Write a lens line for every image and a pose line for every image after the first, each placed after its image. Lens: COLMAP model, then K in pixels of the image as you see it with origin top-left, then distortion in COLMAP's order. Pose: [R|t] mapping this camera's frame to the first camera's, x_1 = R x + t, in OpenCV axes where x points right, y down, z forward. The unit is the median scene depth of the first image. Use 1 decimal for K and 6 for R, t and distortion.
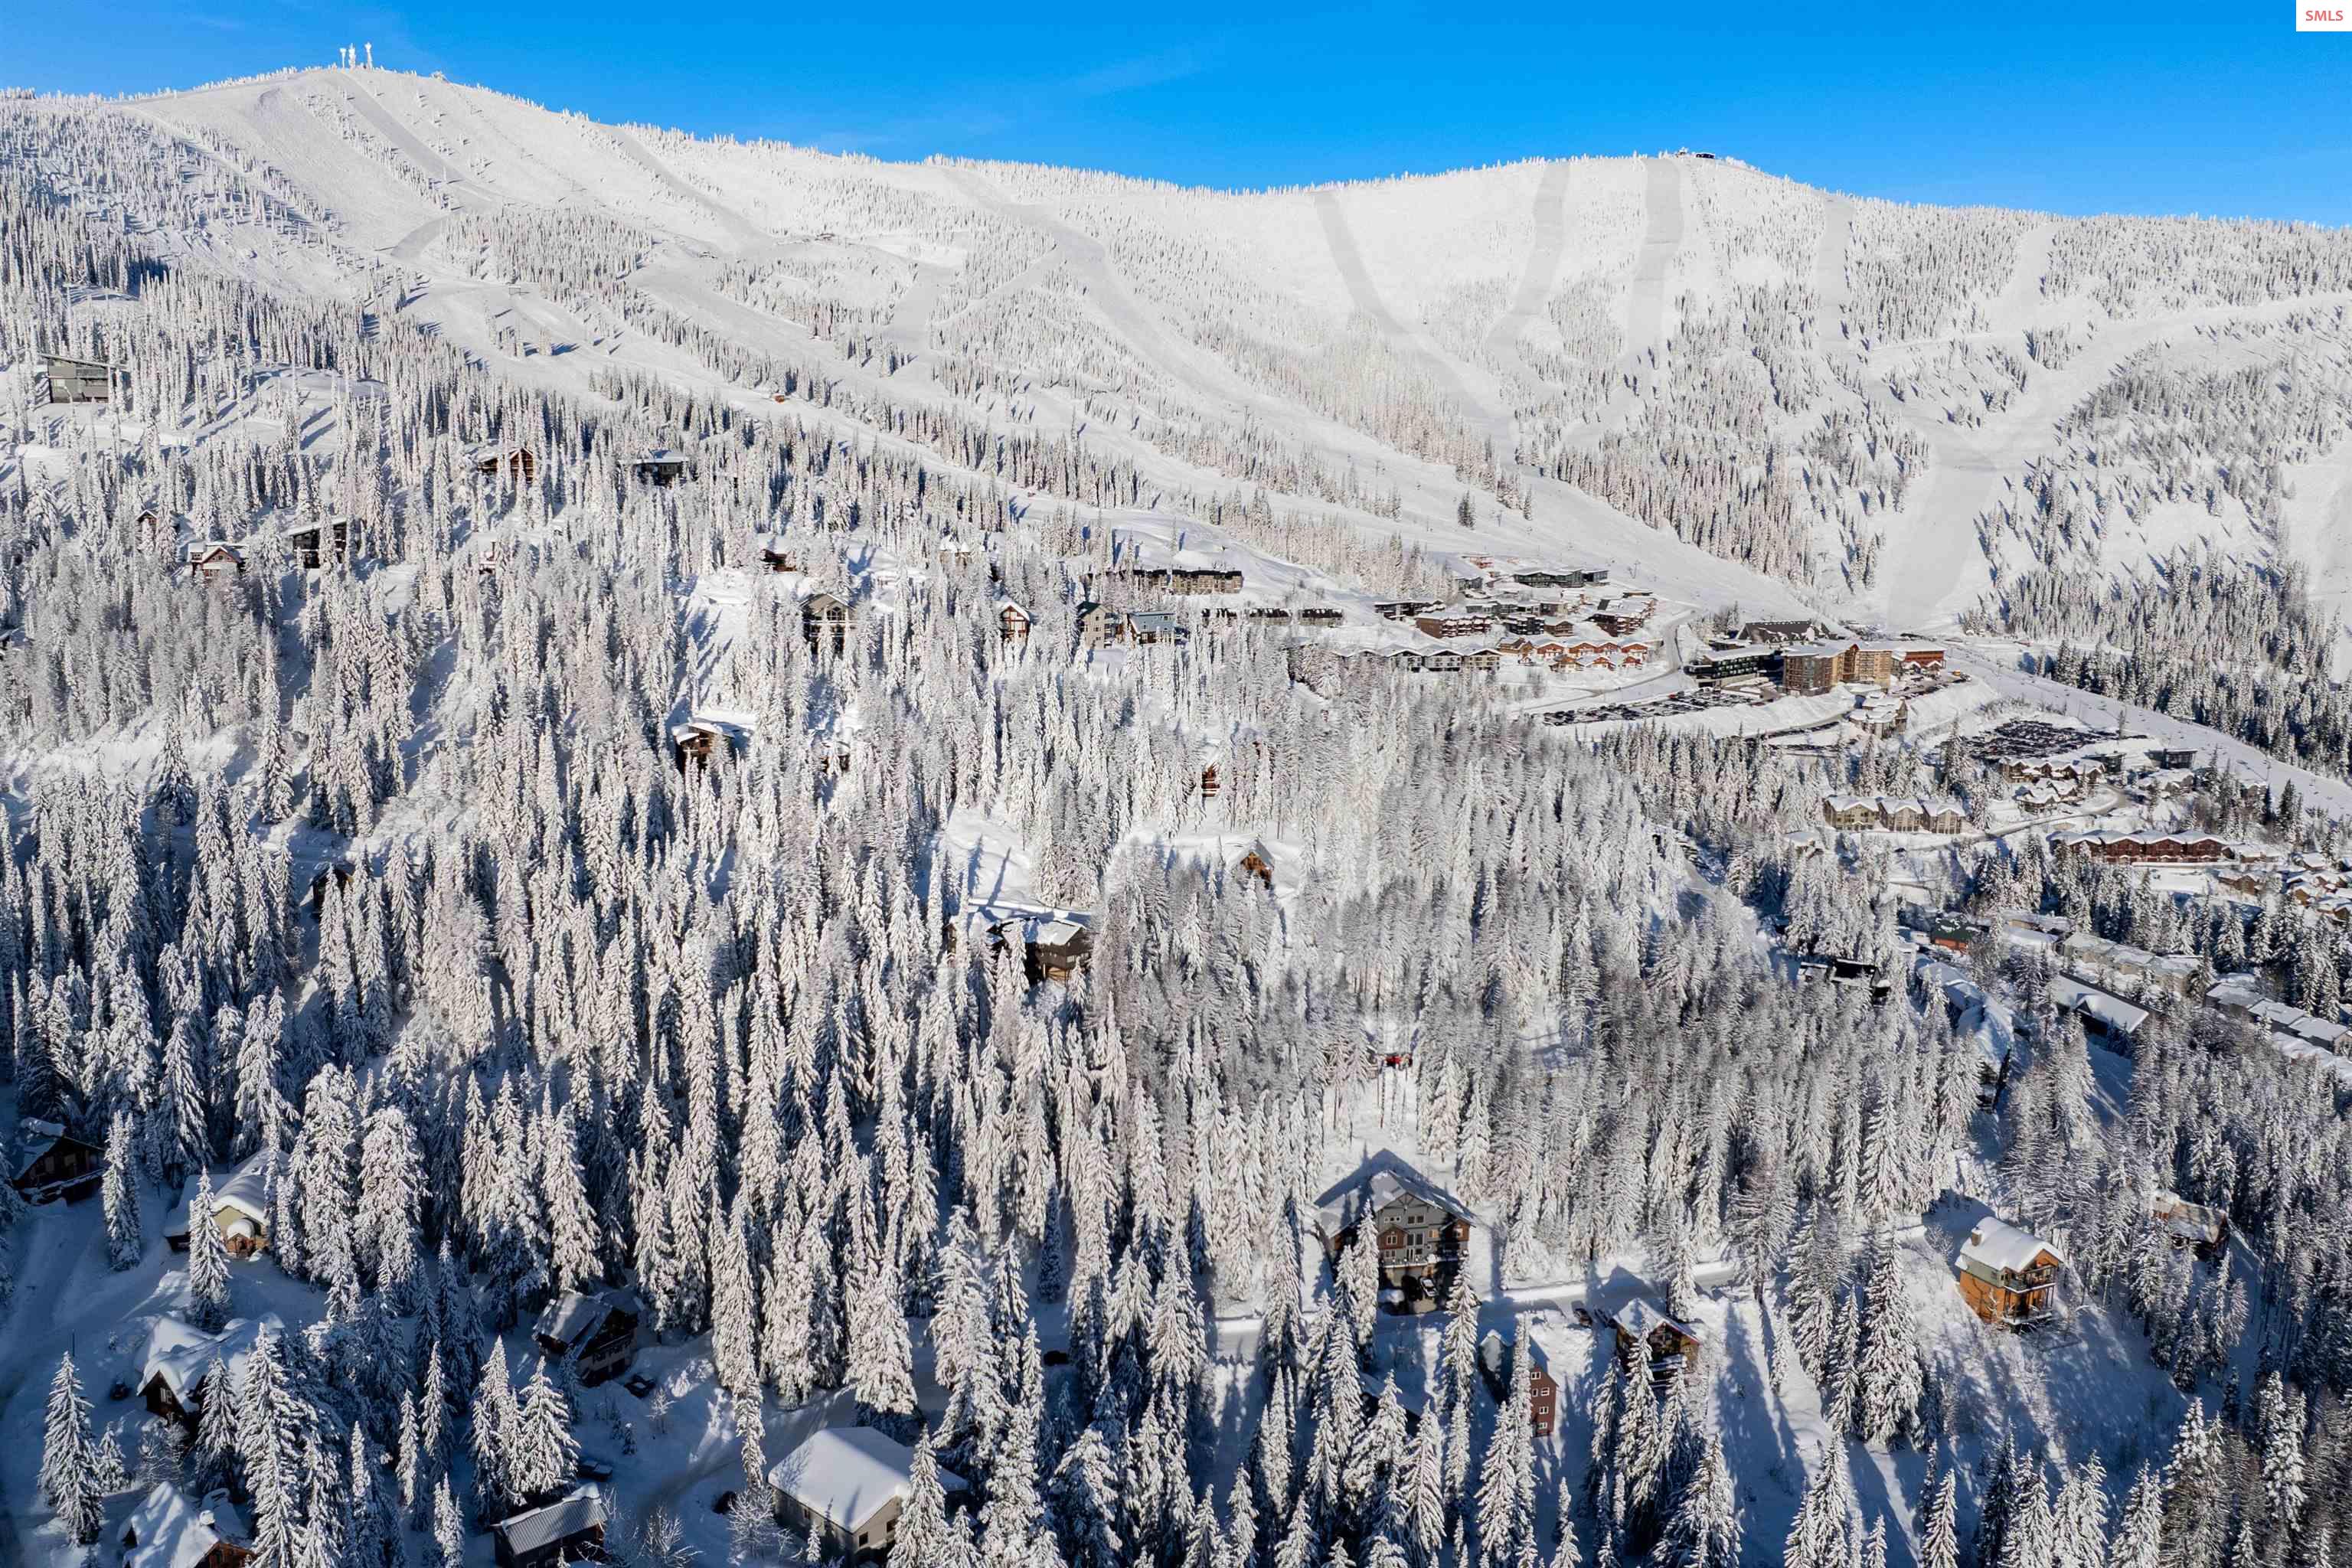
lens RADIAL K [[1803.5, 0, 1170.3], [0, 1803.5, 844.6], [0, 0, 1]] dist [-0.008795, 0.000272]
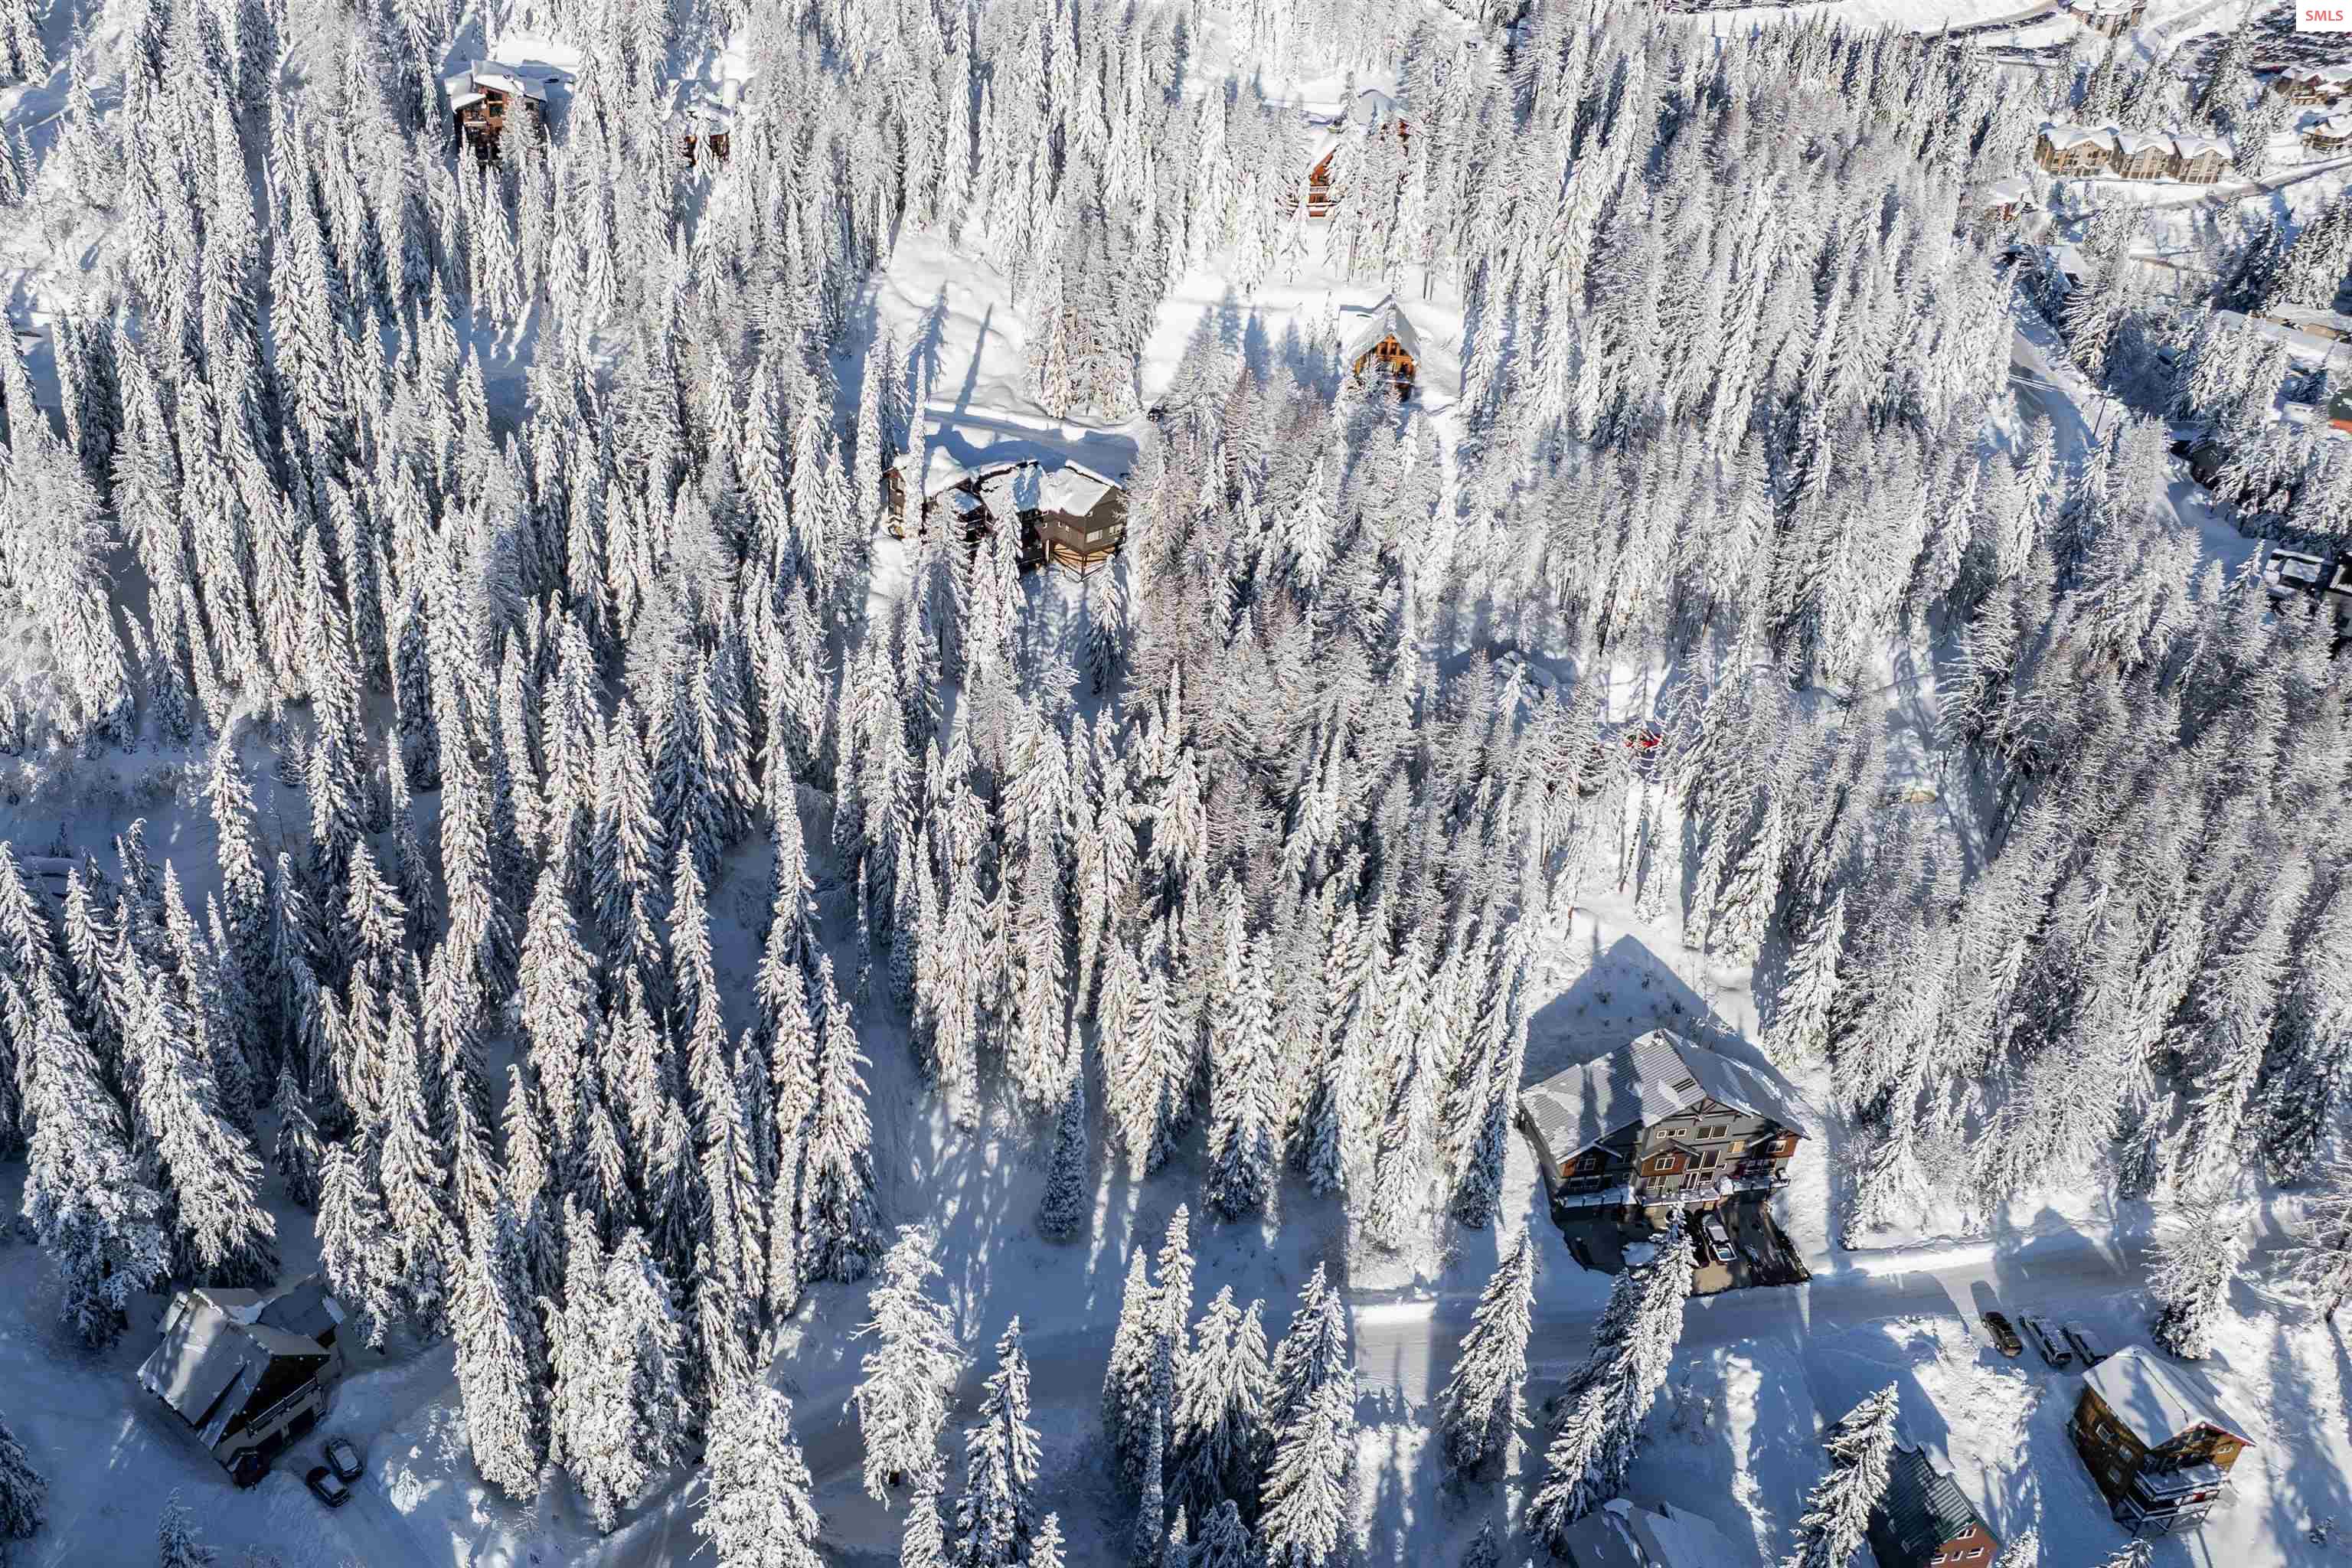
lens RADIAL K [[1888.0, 0, 1009.3], [0, 1888.0, 777.7], [0, 0, 1]] dist [-0.026685, 0.036304]
pose [[0.997660, 0.045820, -0.050744, -0.043627], [-0.025880, 0.940061, 0.340023, -0.067906], [0.063282, -0.337914, 0.939047, 0.349681]]
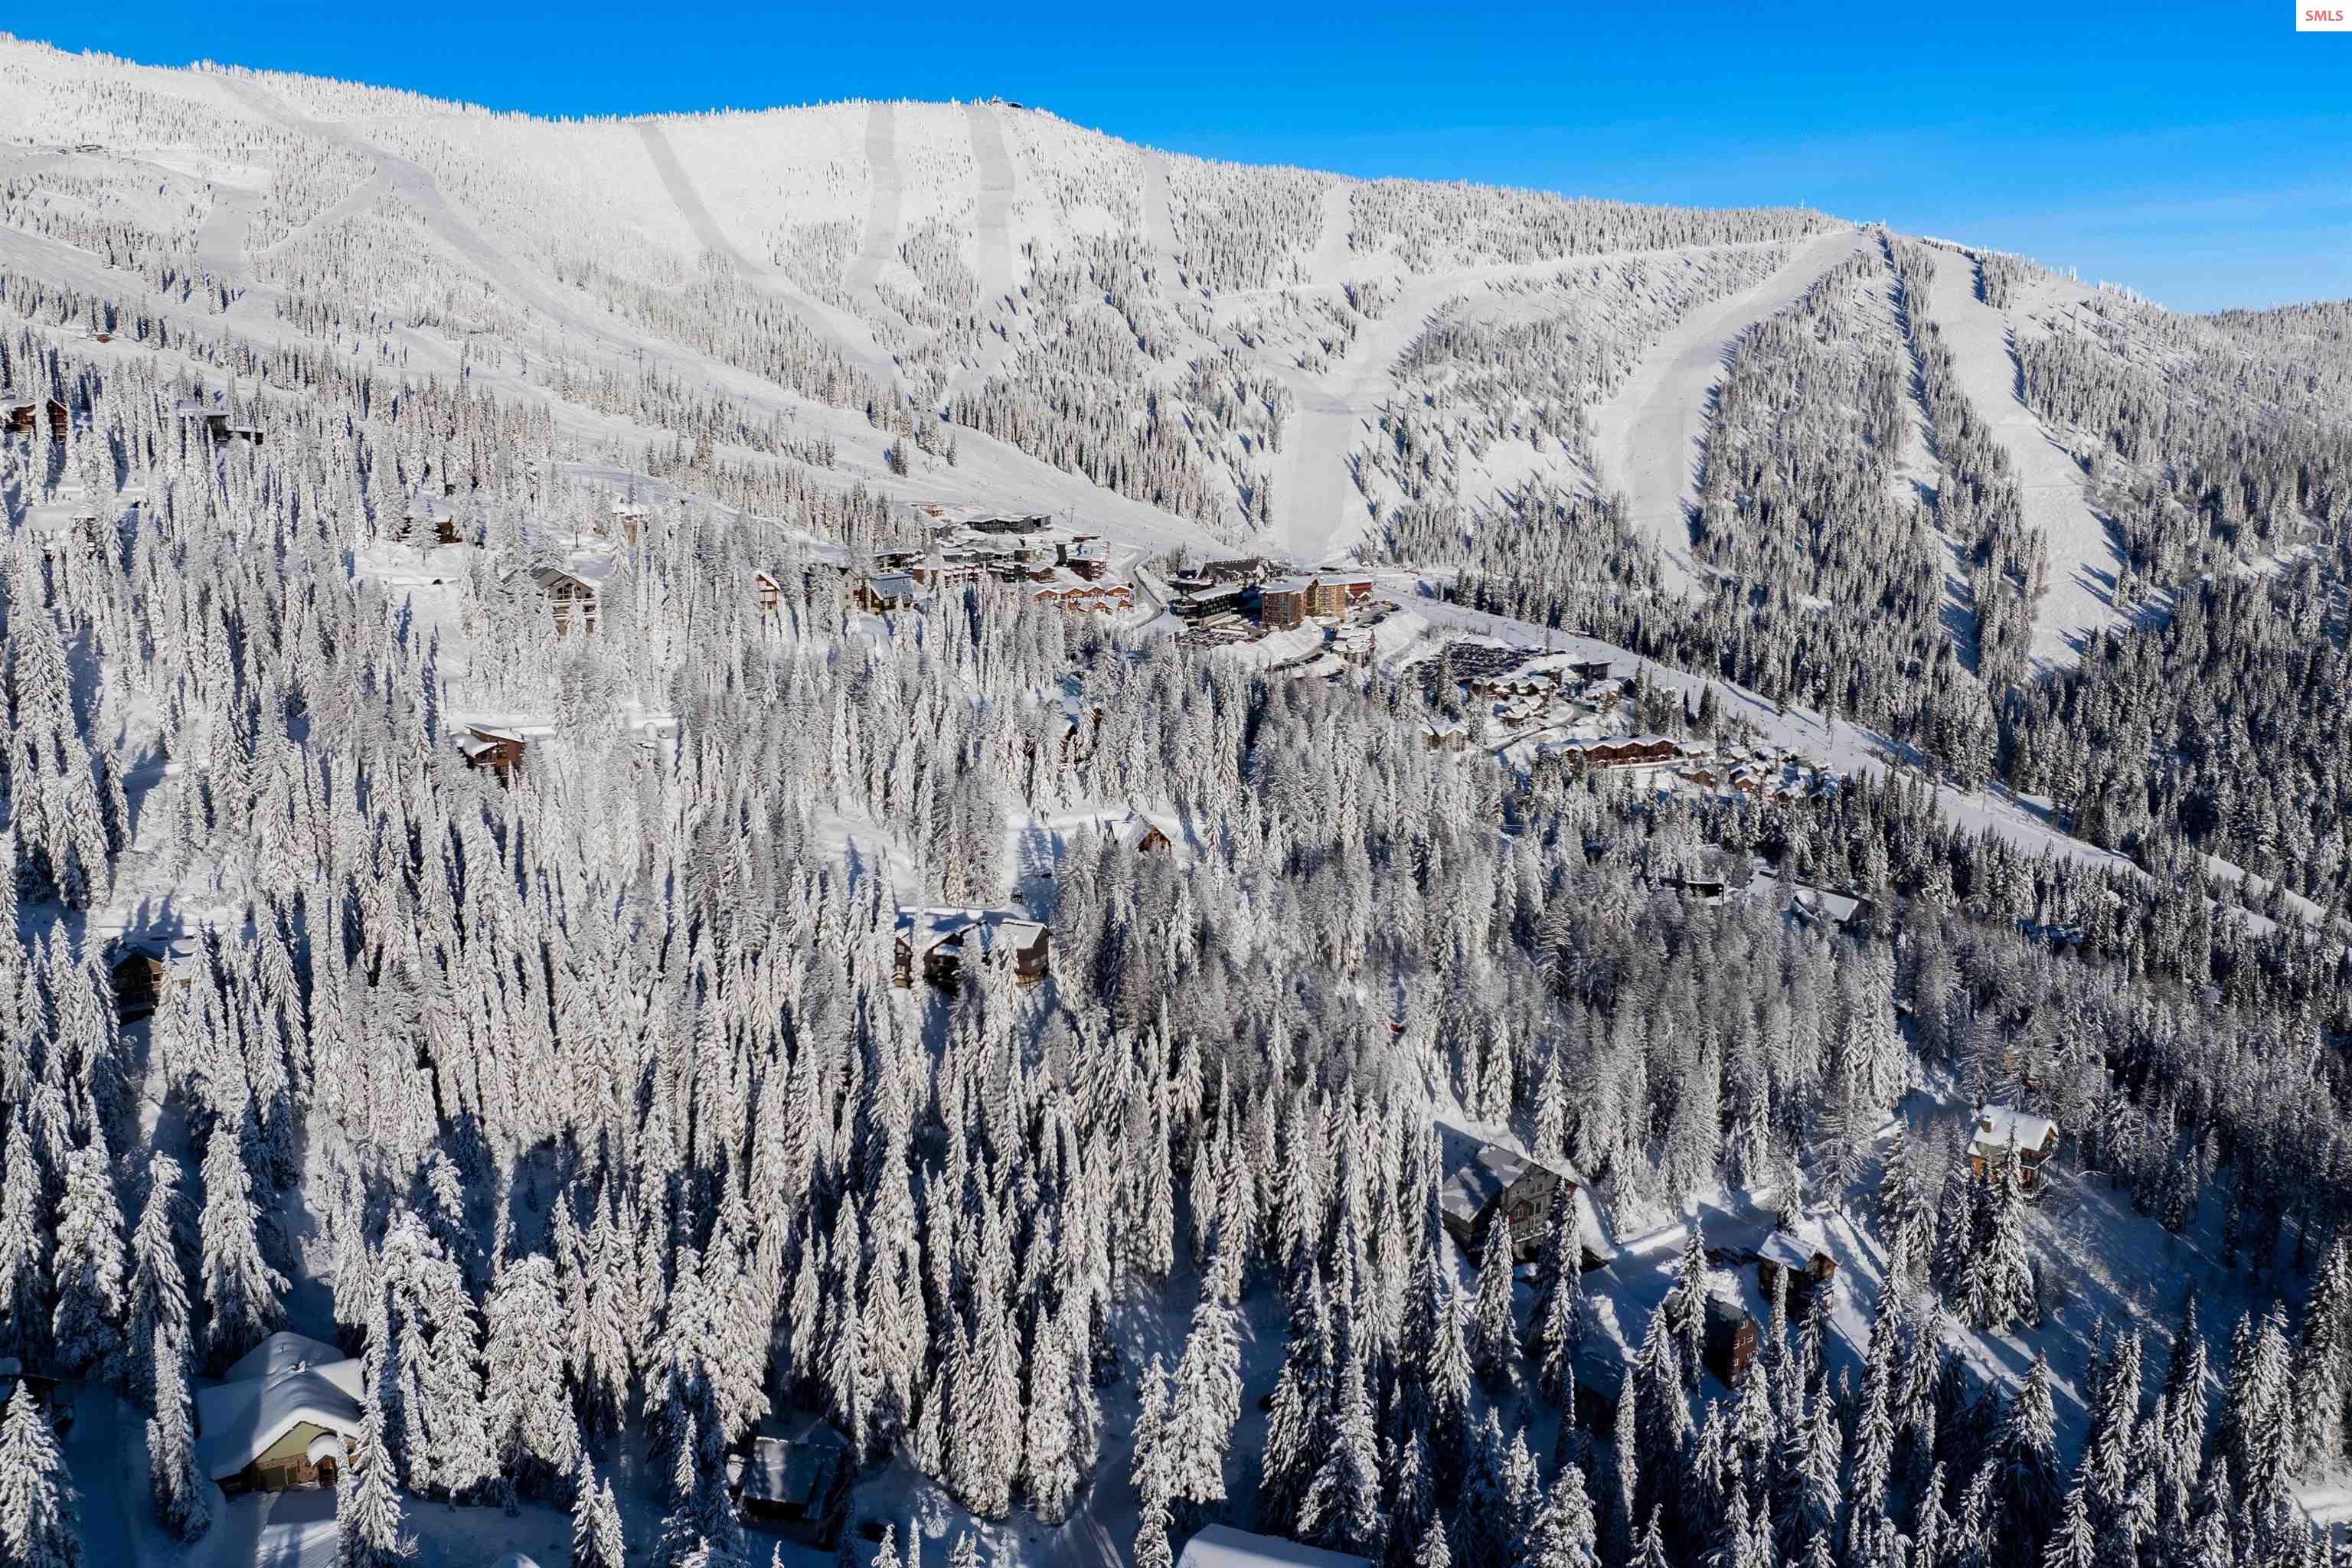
lens RADIAL K [[1803.5, 0, 1170.3], [0, 1803.5, 844.6], [0, 0, 1]] dist [-0.008795, 0.000272]
pose [[0.932566, -0.089442, 0.349743, -0.279168], [0.079444, 0.995917, 0.042860, -0.026686], [-0.352149, -0.012185, 0.935865, 0.116690]]
